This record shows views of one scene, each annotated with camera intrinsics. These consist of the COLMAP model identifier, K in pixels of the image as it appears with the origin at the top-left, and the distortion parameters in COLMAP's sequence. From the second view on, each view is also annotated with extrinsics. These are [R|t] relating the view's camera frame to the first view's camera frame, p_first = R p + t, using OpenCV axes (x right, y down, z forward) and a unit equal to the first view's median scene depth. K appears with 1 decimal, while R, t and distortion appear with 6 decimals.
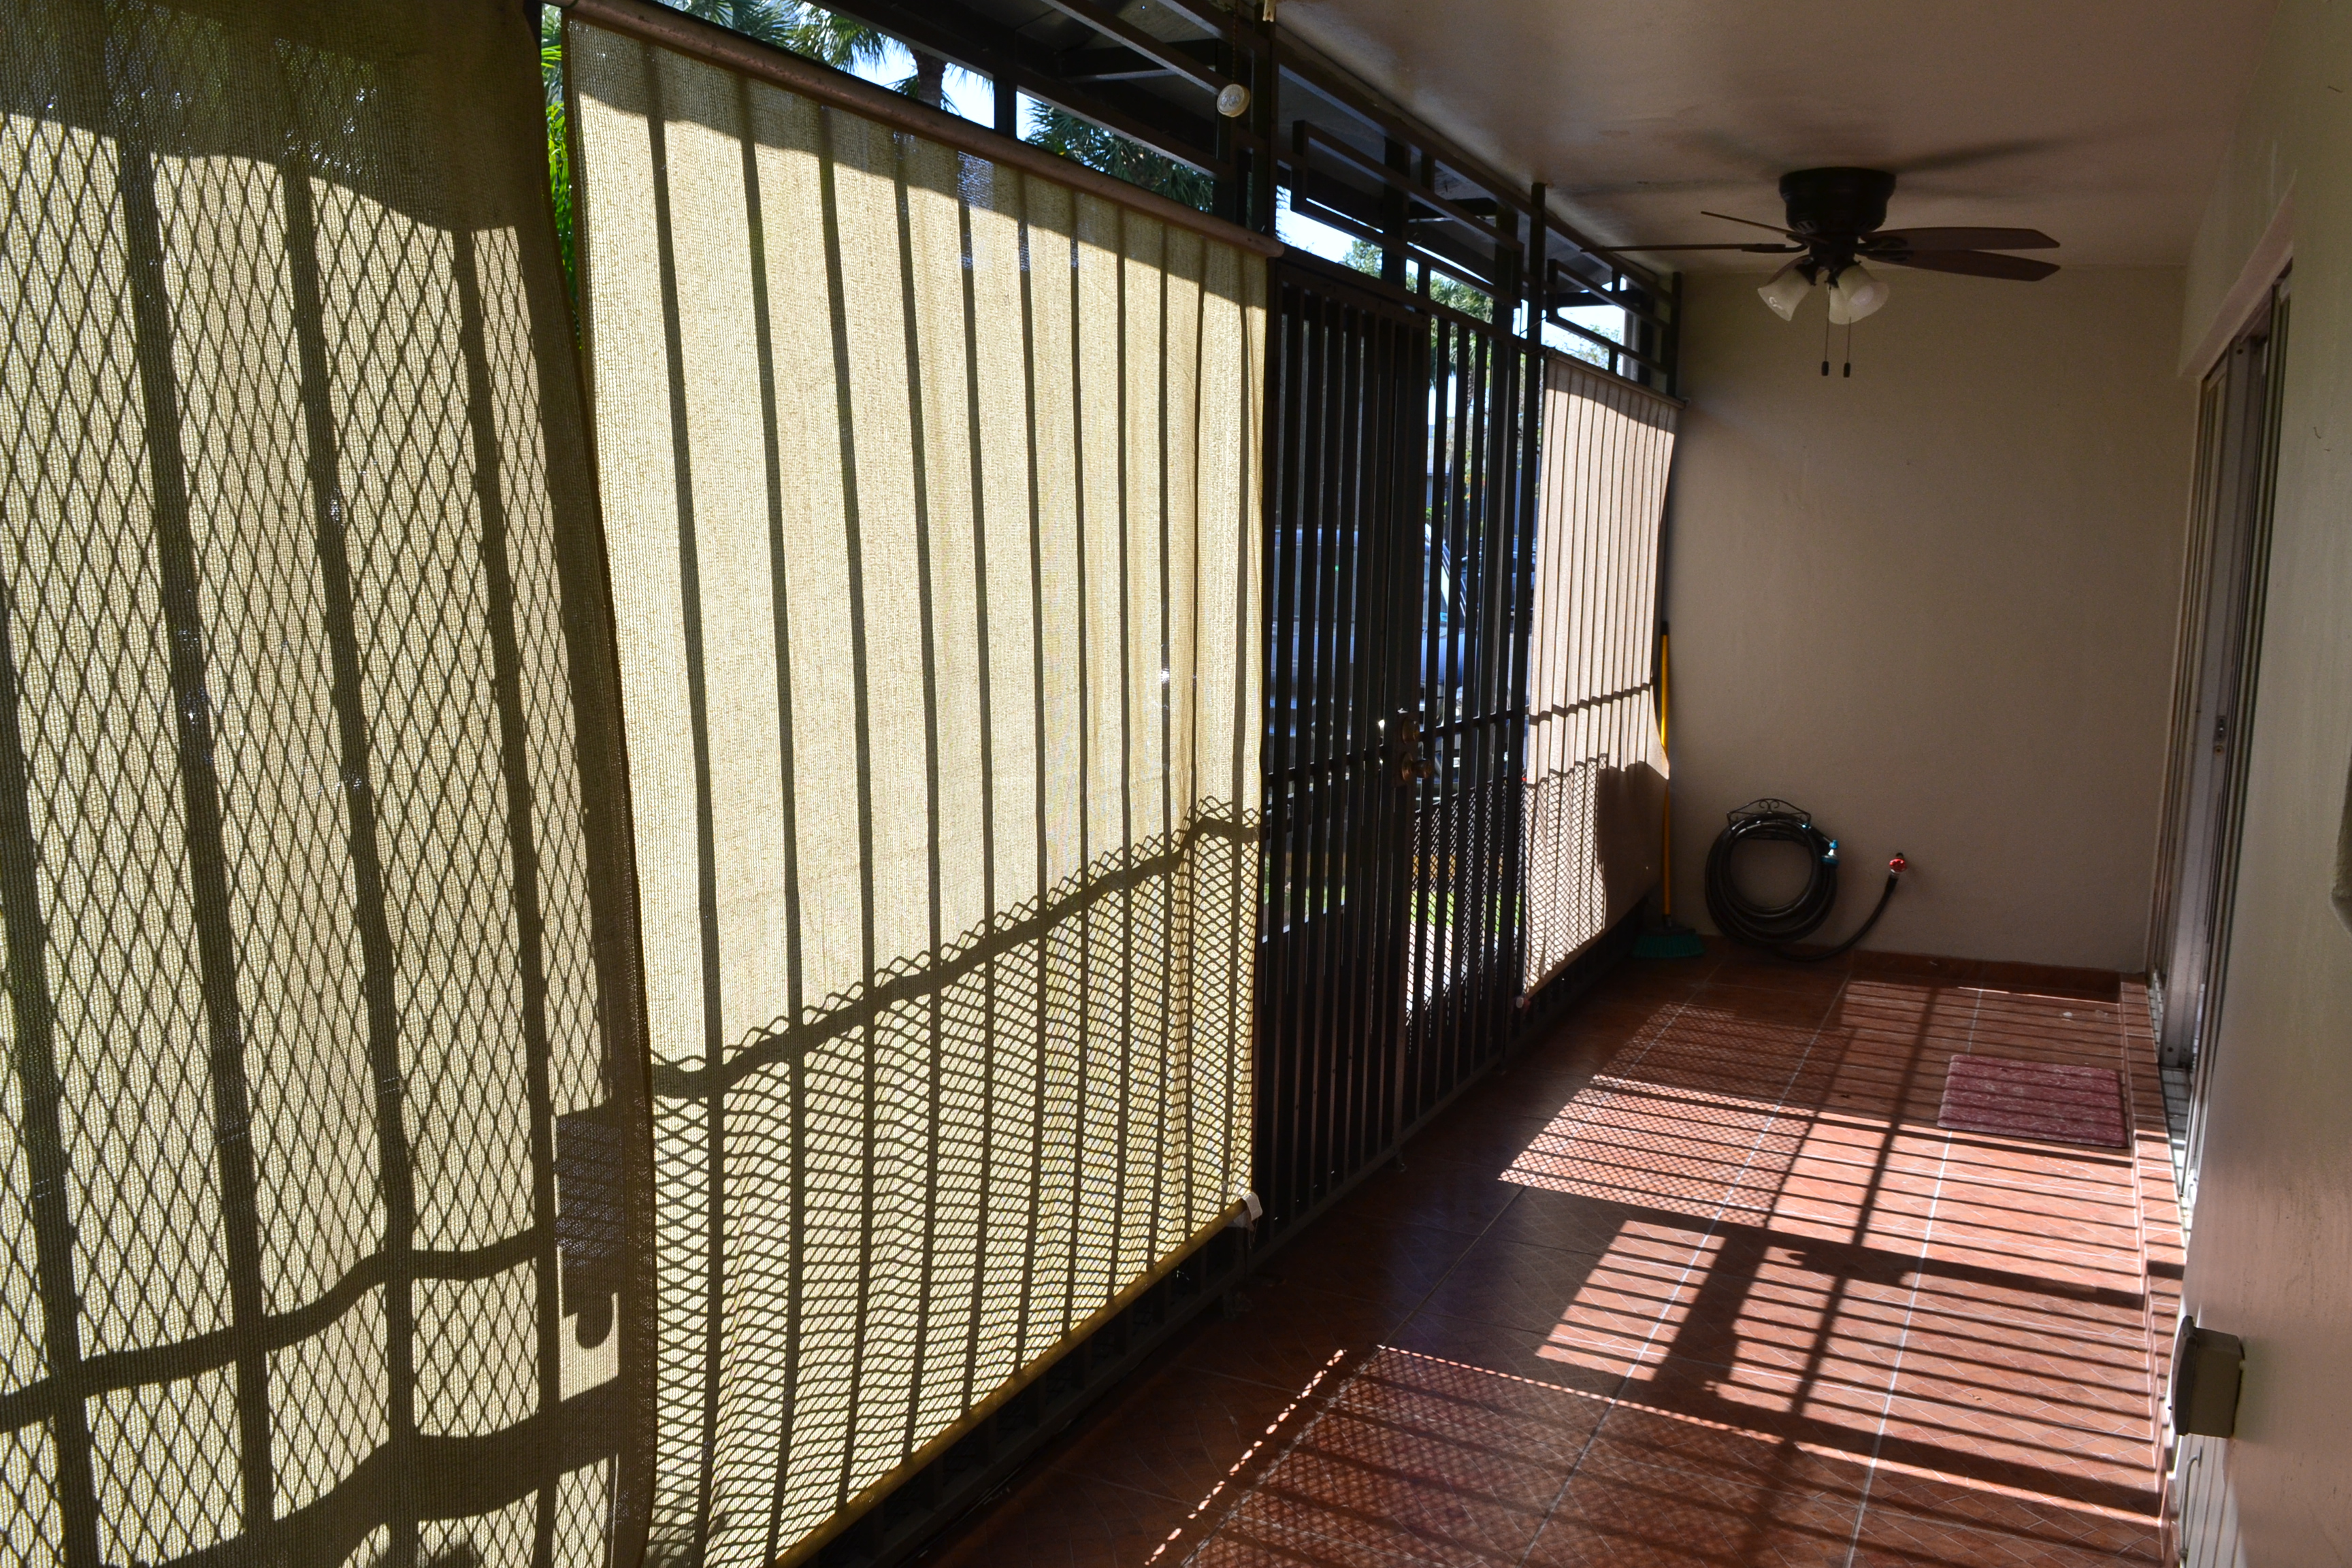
lens RADIAL K [[1862.5, 0, 1181.4], [0, 1862.5, 785.0], [0, 0, 1]] dist [-0.096289, 0.028630]
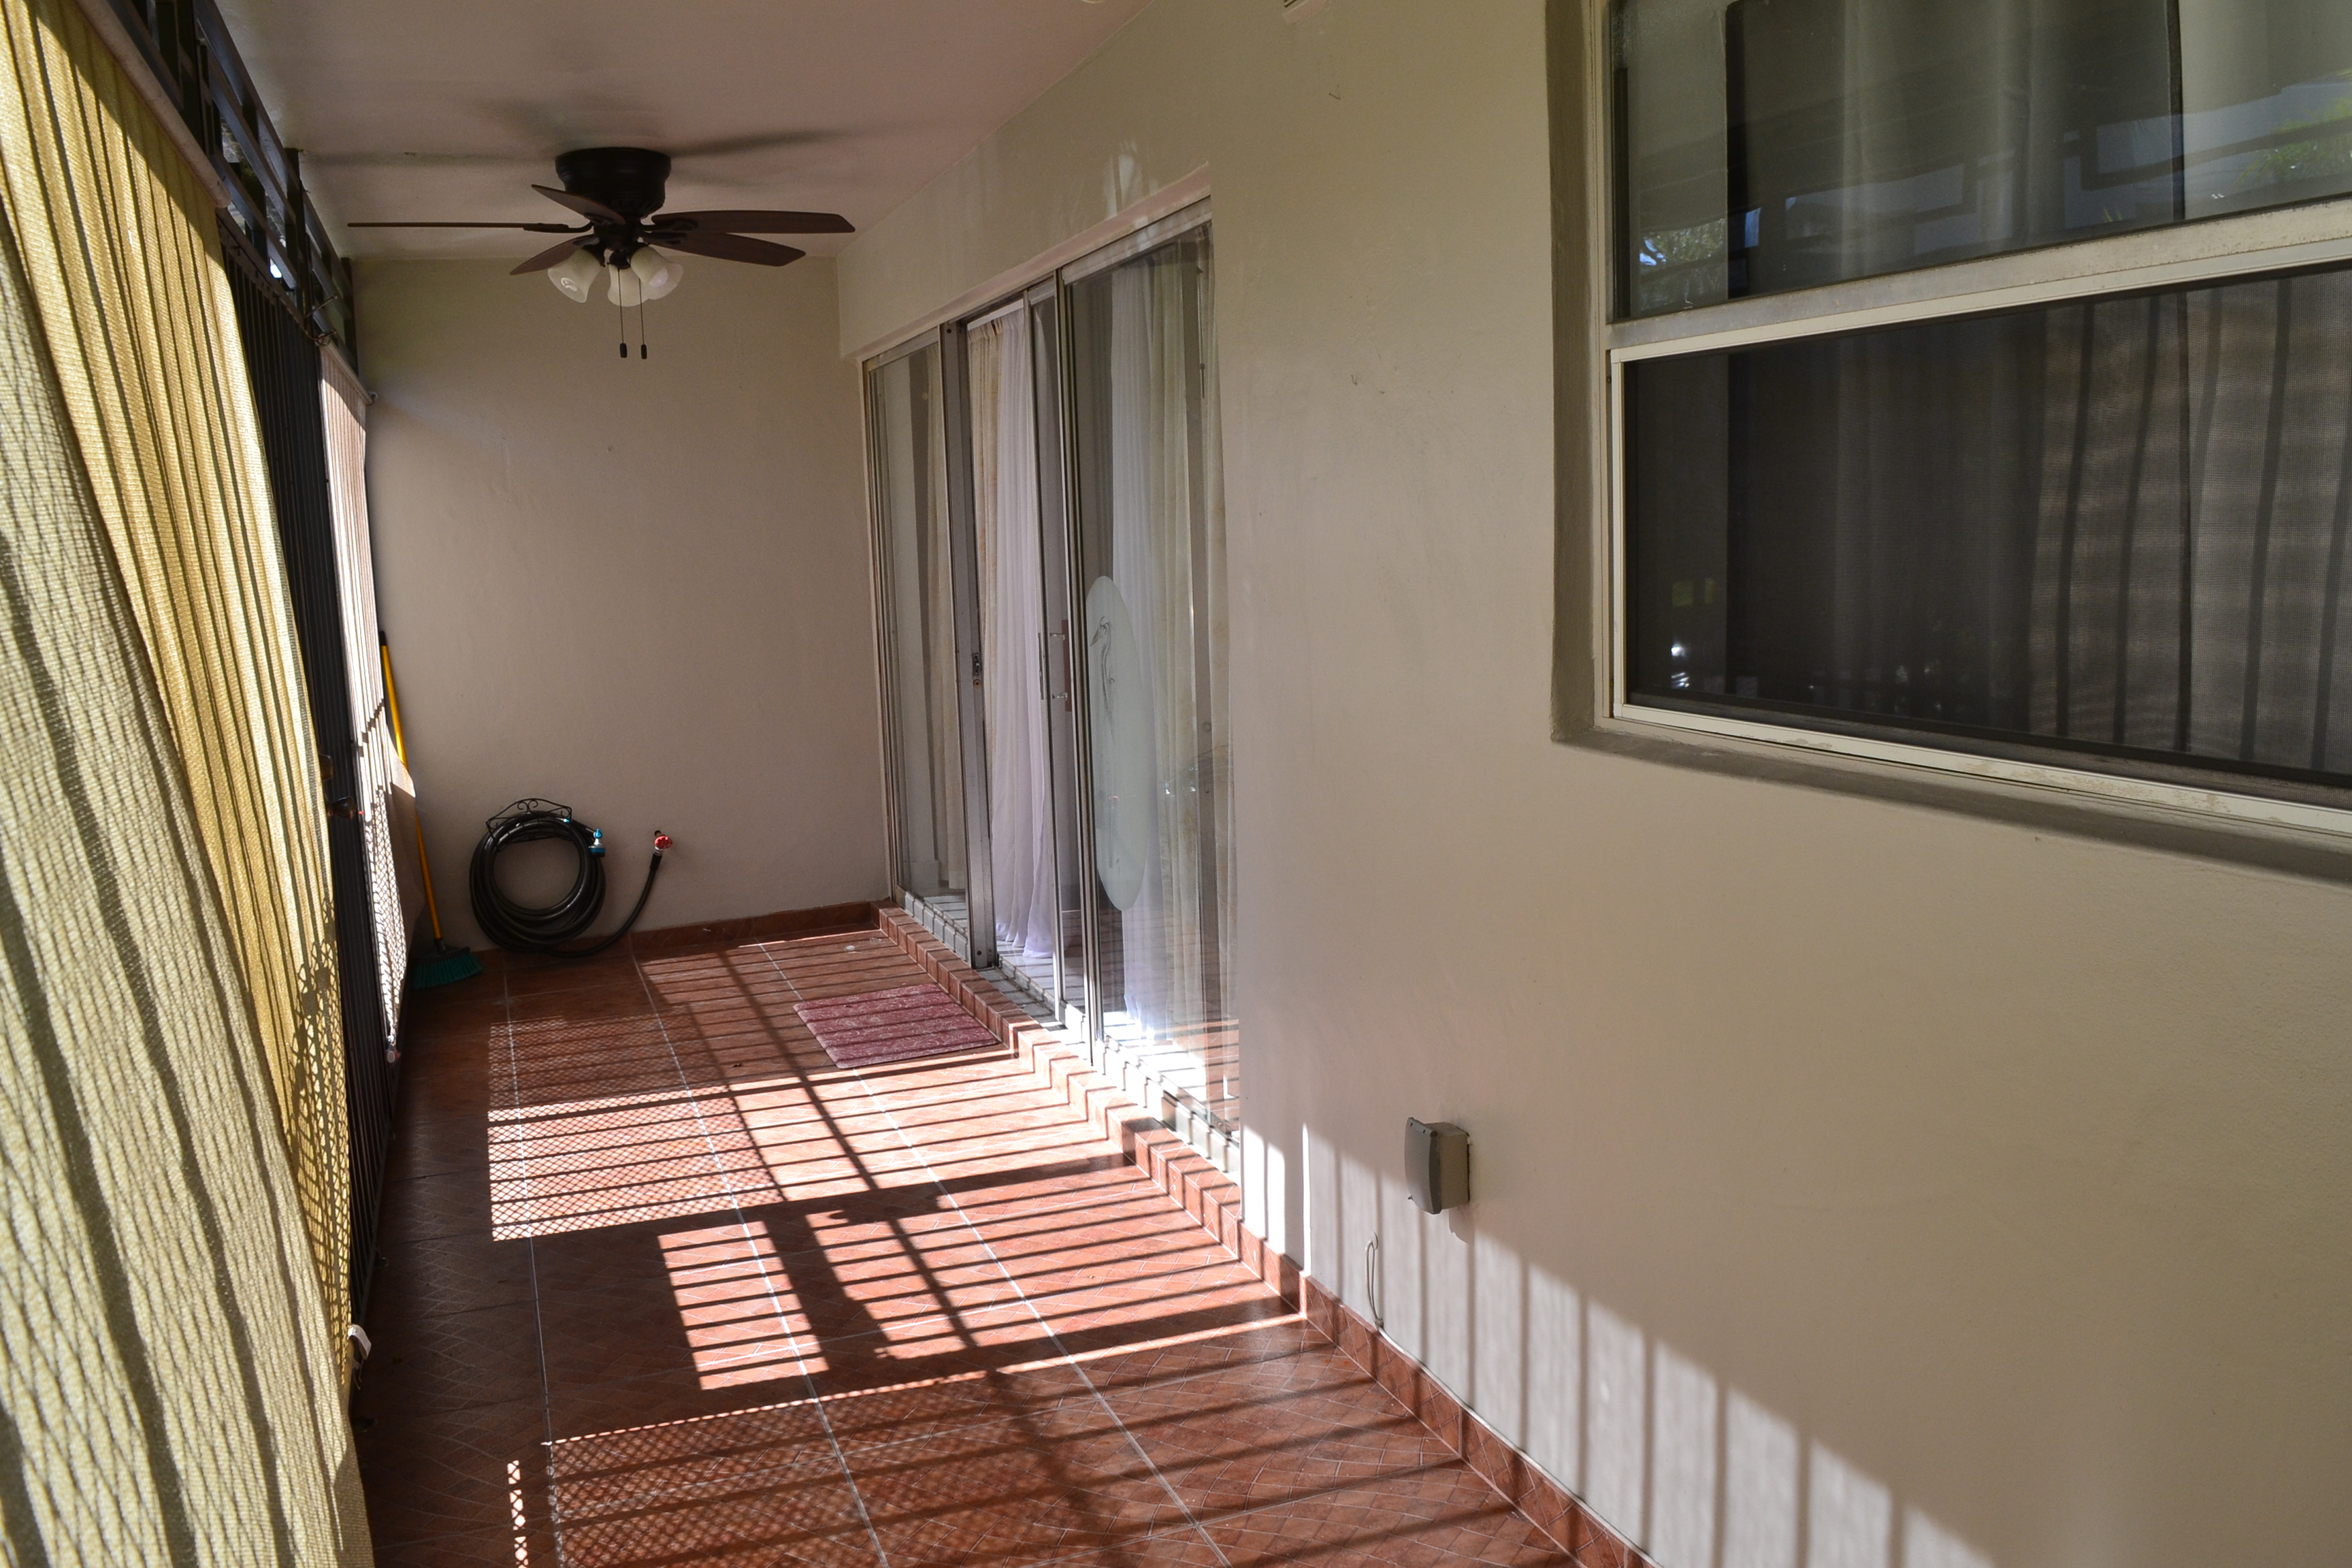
lens RADIAL K [[1862.5, 0, 1109.9], [0, 1862.5, 780.1], [0, 0, 1]] dist [-0.096289, 0.028630]
pose [[0.697603, -0.149792, 0.700651, -0.223383], [0.155387, 0.986257, 0.056140, -0.014005], [-0.699432, 0.069709, 0.711292, 0.136875]]
